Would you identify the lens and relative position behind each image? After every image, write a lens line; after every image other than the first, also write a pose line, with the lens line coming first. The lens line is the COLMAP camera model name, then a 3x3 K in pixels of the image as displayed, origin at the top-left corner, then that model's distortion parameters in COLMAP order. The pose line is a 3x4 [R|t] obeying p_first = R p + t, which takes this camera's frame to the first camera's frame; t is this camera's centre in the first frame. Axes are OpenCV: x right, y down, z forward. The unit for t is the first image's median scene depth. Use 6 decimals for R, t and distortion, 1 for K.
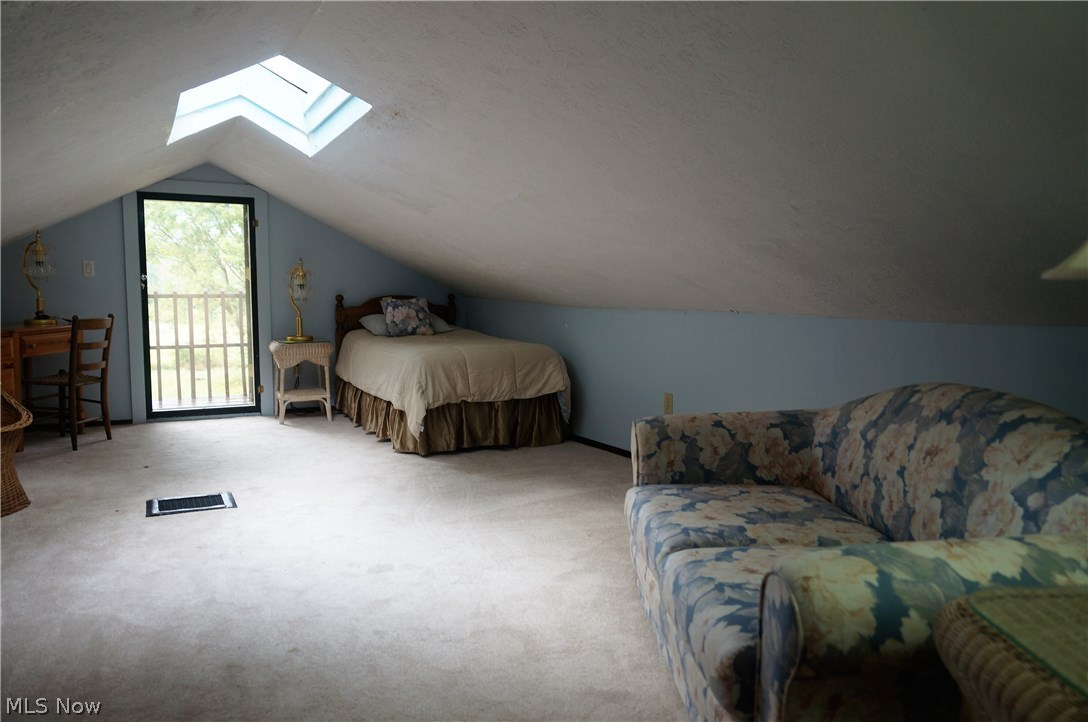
lens RADIAL K [[824.6, 0, 543.9], [0, 824.6, 361.6], [0, 0, 1]] dist [-0.022487, 0.017186]
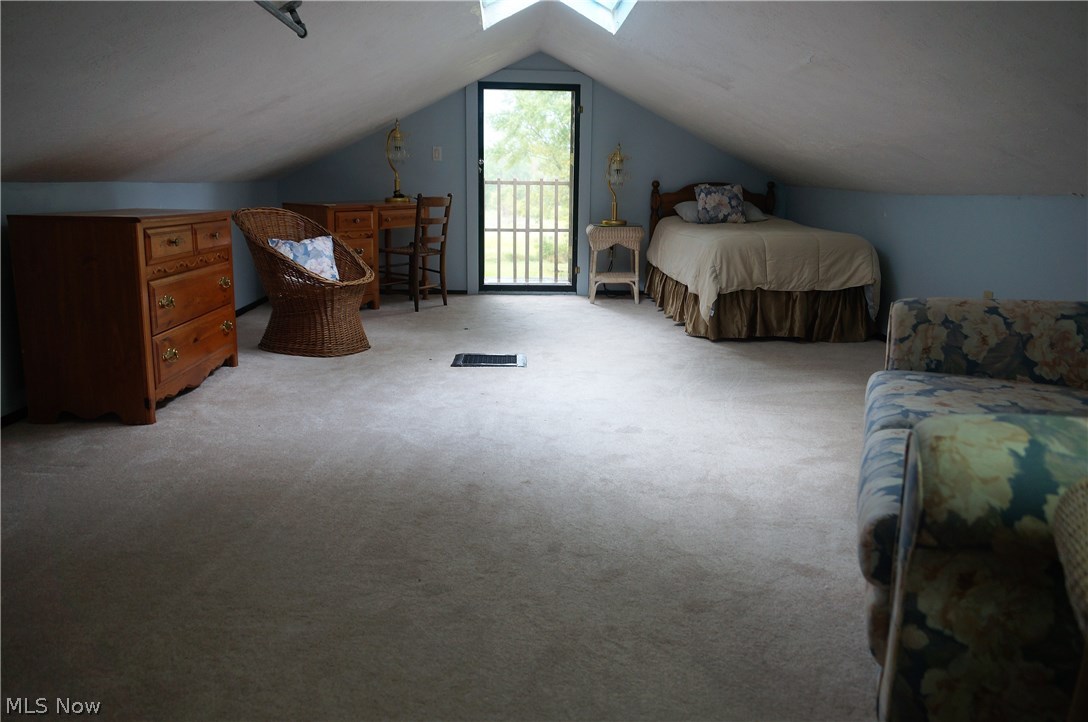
lens RADIAL K [[824.6, 0, 546.0], [0, 824.6, 360.0], [0, 0, 1]] dist [-0.022487, 0.017186]
pose [[0.914722, 0.094294, -0.392928, 0.108183], [-0.047539, 0.990751, 0.127088, 0.034317], [0.401277, -0.097571, 0.910745, 0.008851]]
